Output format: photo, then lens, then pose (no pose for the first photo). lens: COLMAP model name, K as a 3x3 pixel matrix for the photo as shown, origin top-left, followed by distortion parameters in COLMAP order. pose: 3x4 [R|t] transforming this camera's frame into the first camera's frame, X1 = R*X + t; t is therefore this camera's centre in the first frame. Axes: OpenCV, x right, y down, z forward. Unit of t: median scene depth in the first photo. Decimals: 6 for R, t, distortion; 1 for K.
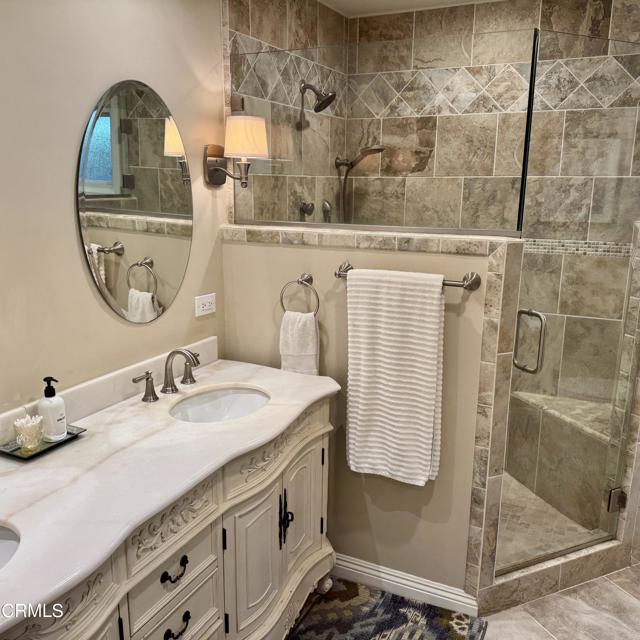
lens RADIAL K [[605.4, 0, 320.7], [0, 605.4, 322.7], [0, 0, 1]] dist [-0.019062, 0.000000]
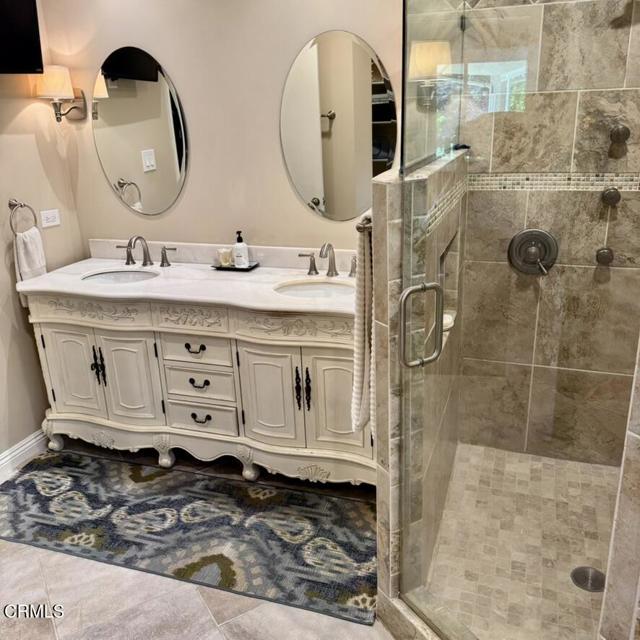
lens RADIAL K [[605.4, 0, 319.8], [0, 605.4, 317.4], [0, 0, 1]] dist [-0.019062, 0.000000]
pose [[0.114789, 0.296828, -0.948007, 0.963765], [-0.186335, 0.943810, 0.272951, -0.142062], [0.975758, 0.145315, 0.163648, 0.724993]]
